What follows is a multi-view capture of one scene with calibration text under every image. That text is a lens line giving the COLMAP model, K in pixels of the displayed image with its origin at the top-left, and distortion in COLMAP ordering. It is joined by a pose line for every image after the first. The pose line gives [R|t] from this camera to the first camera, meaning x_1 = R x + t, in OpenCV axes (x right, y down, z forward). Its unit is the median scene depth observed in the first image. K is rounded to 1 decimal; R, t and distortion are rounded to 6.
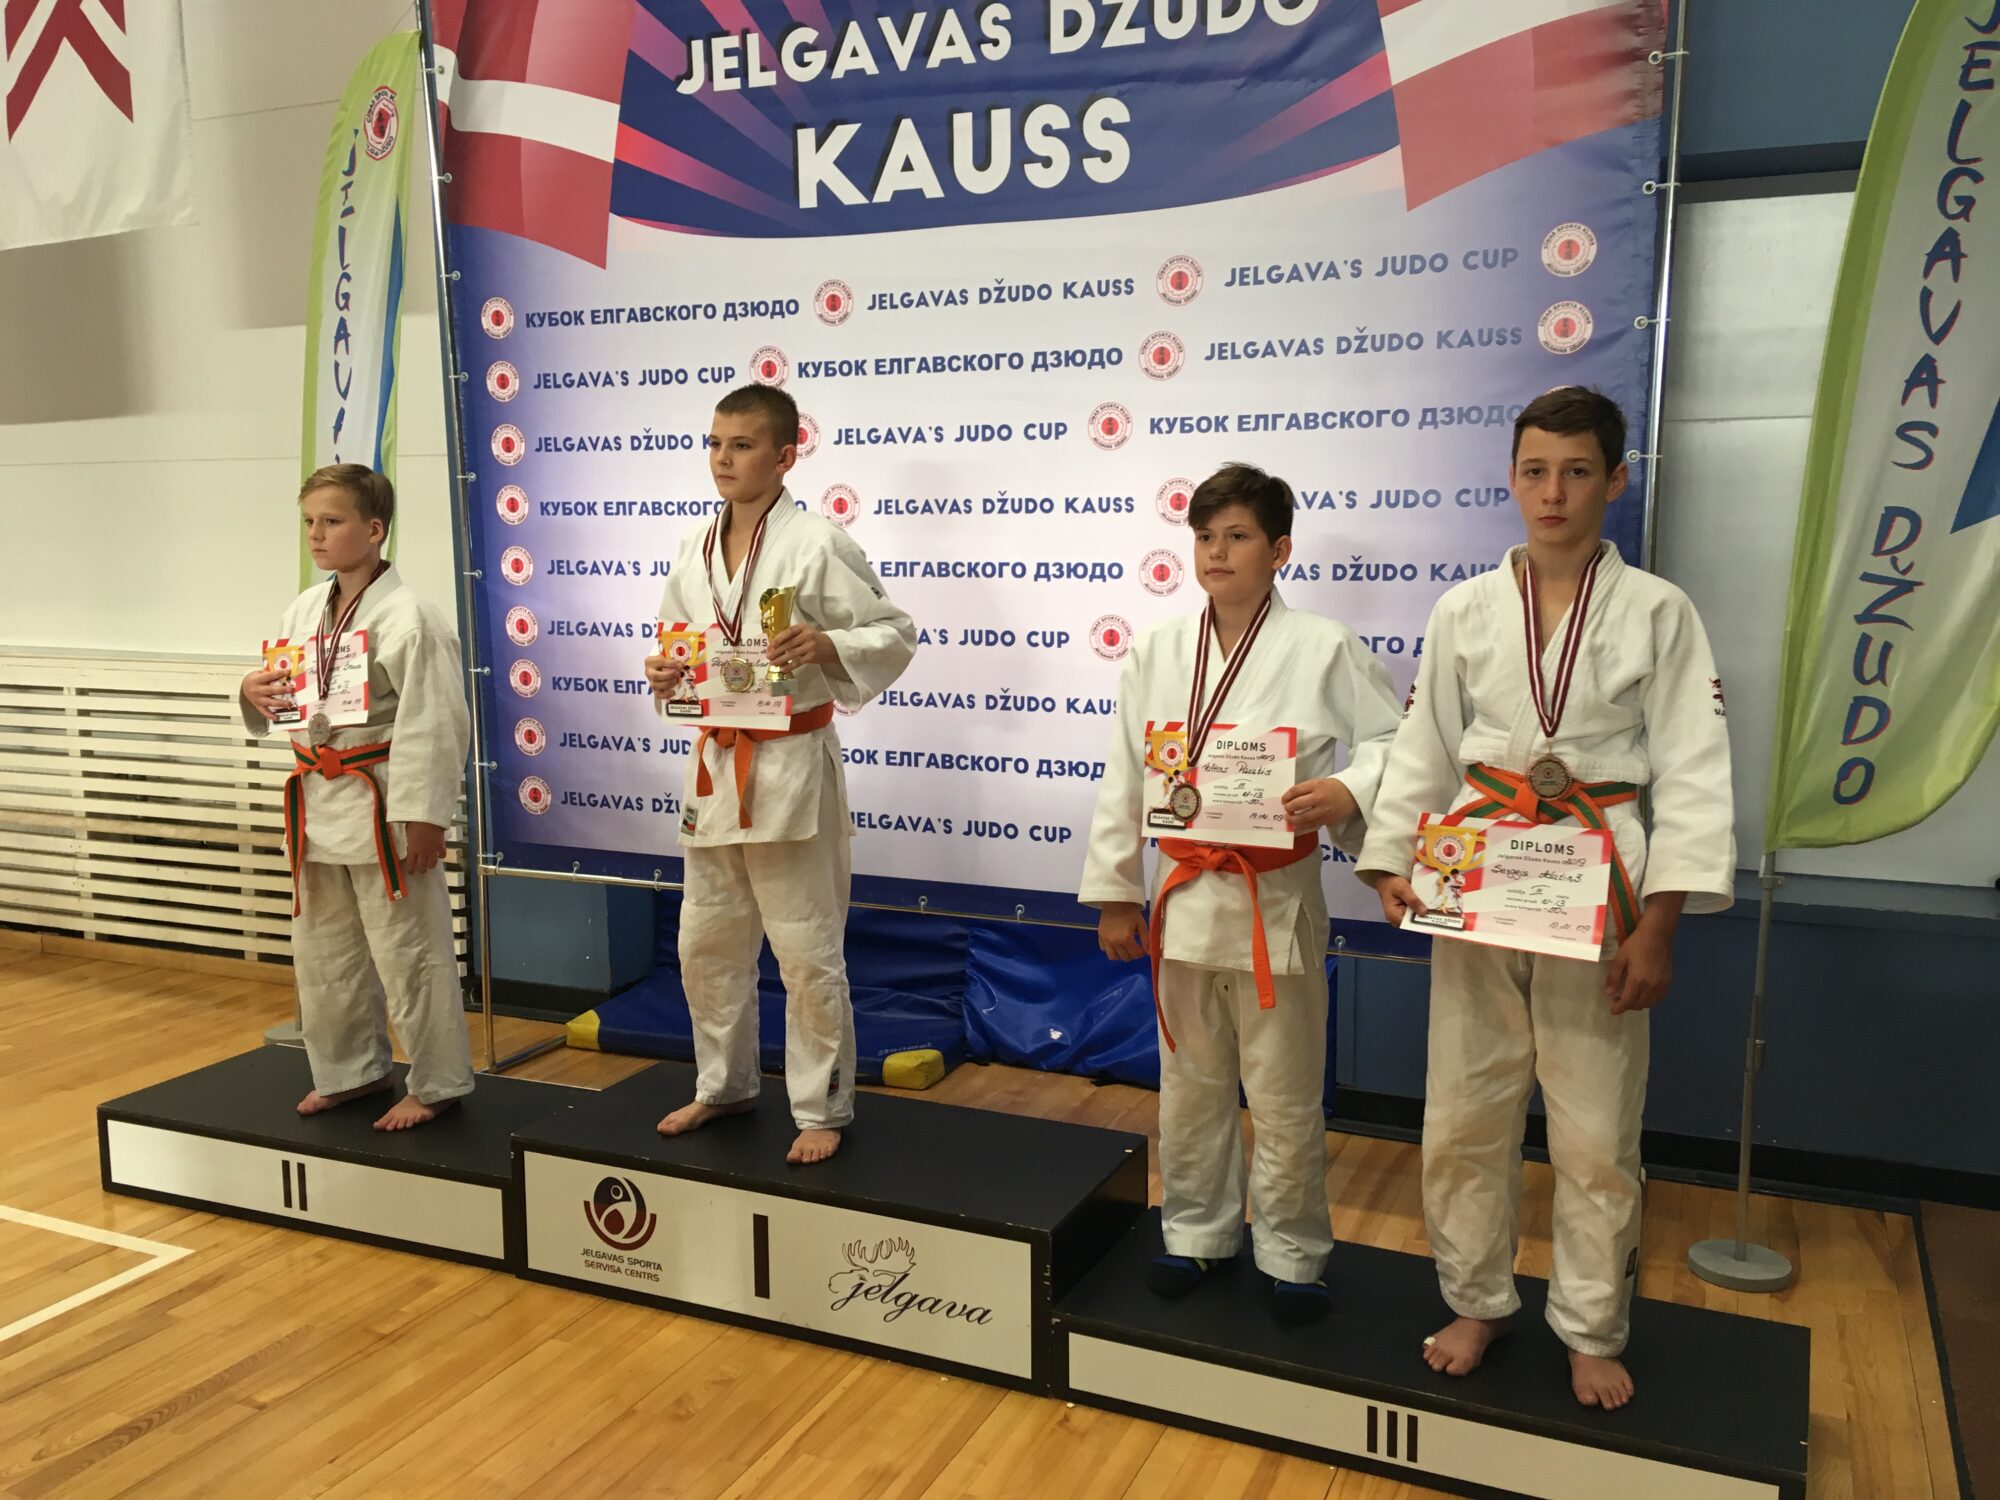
lens RADIAL K [[1689.6, 0, 1000.0], [0, 1689.6, 750.0], [0, 0, 1]] dist [0.142884, -0.229706]
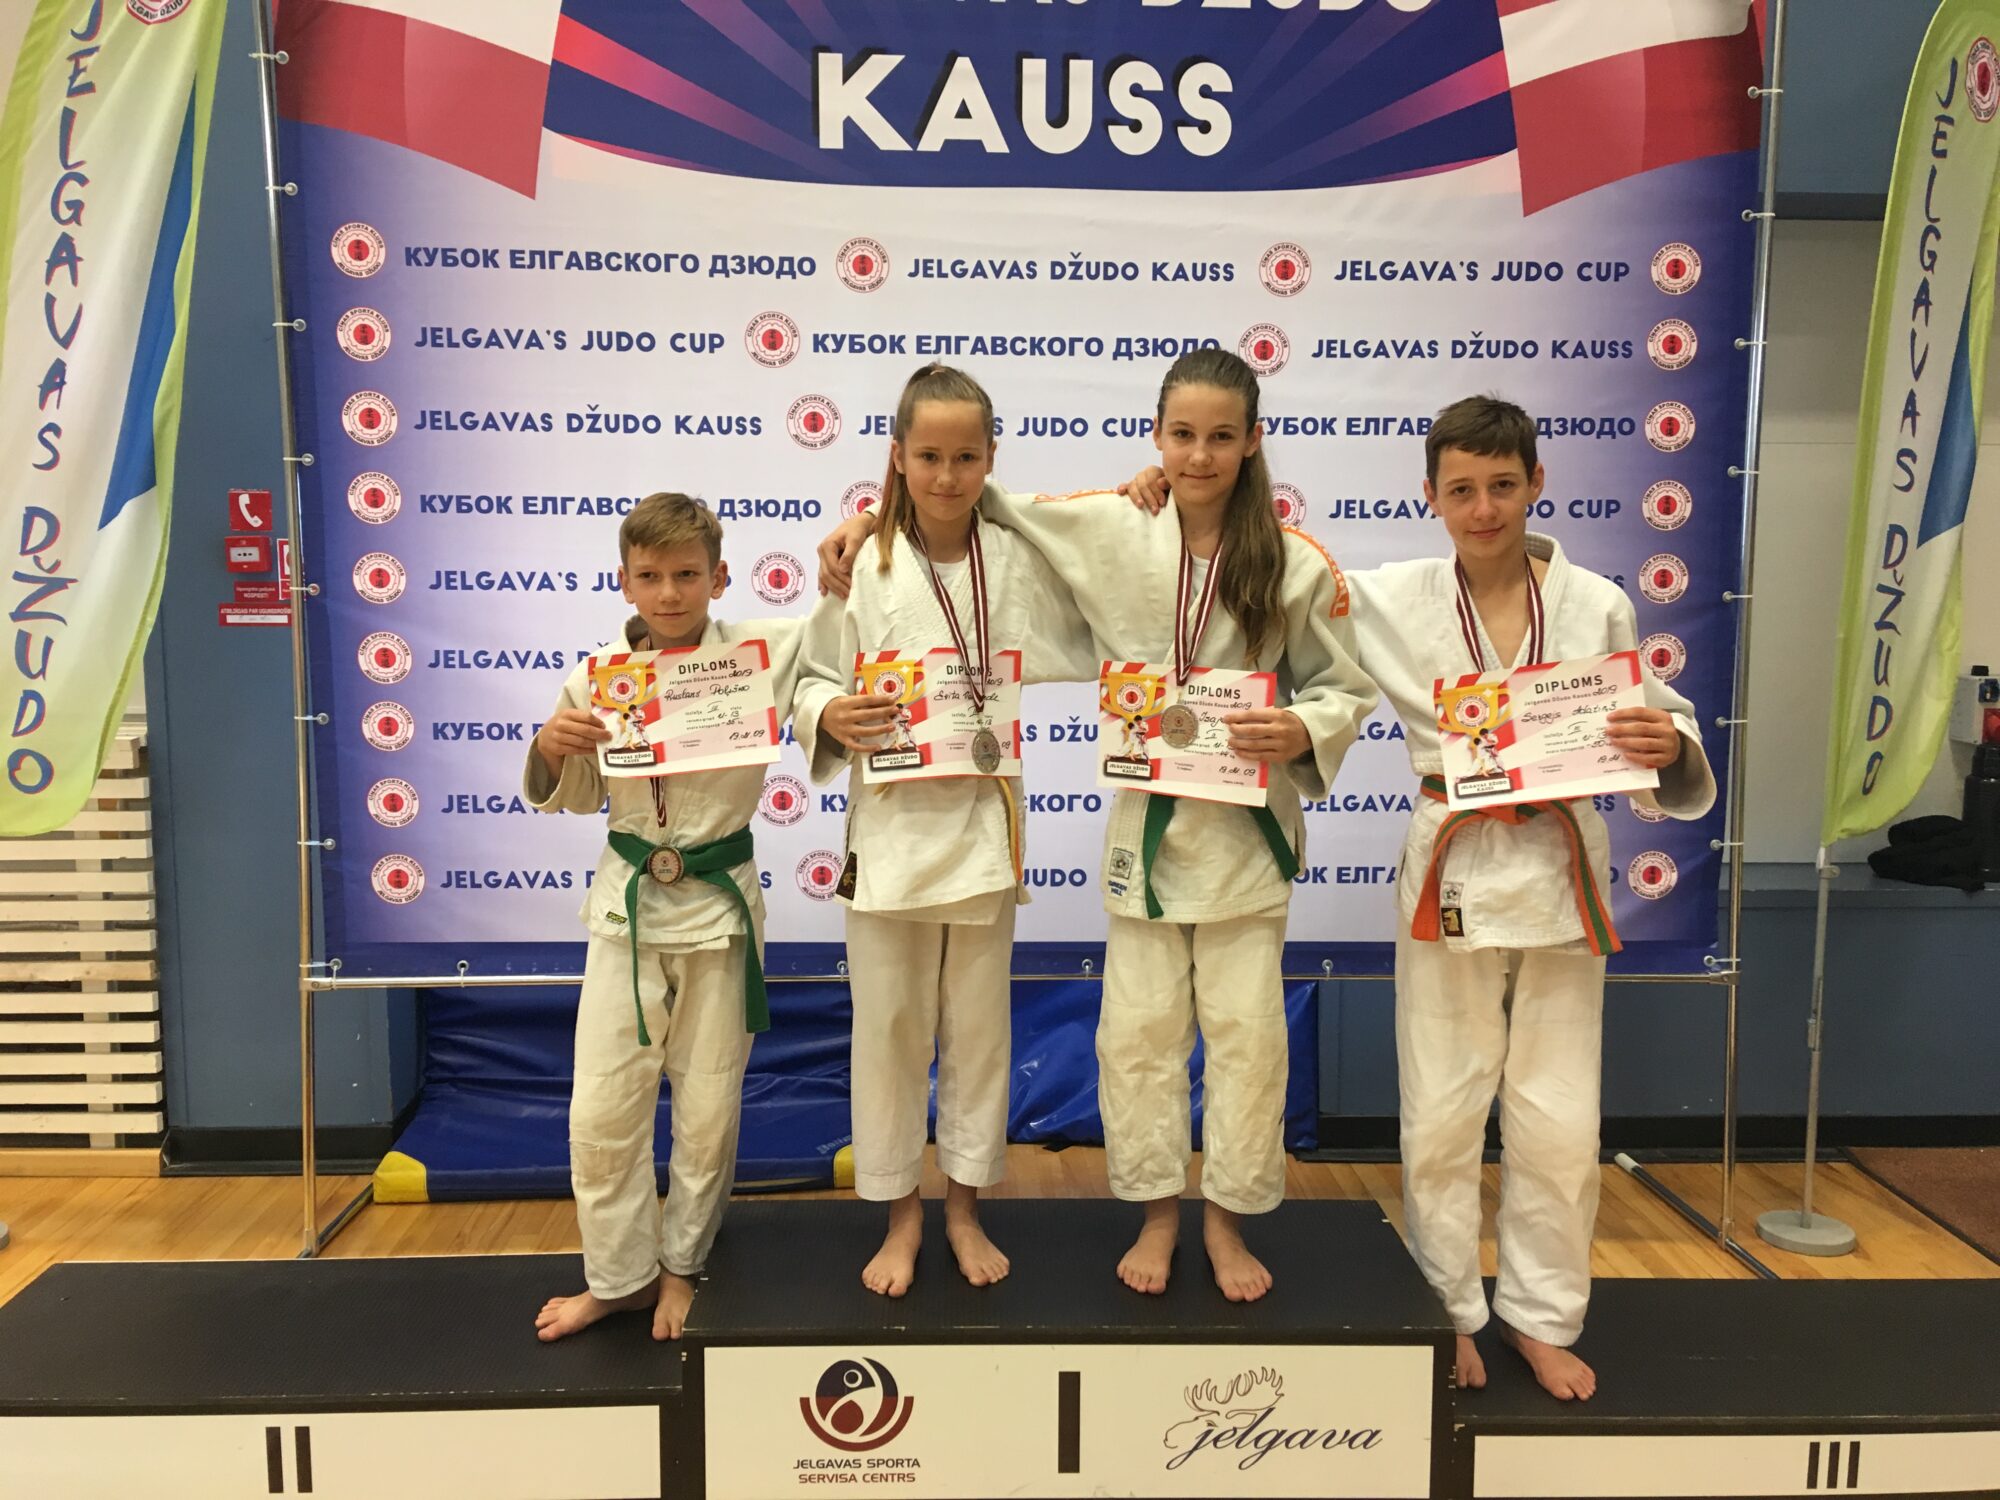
lens RADIAL K [[1689.6, 0, 1000.0], [0, 1689.6, 750.0], [0, 0, 1]] dist [0.142884, -0.229706]
pose [[0.898022, -0.043615, 0.437783, -0.440215], [0.048376, 0.998829, 0.000277, -0.022138], [-0.437282, 0.020929, 0.899081, 0.233541]]
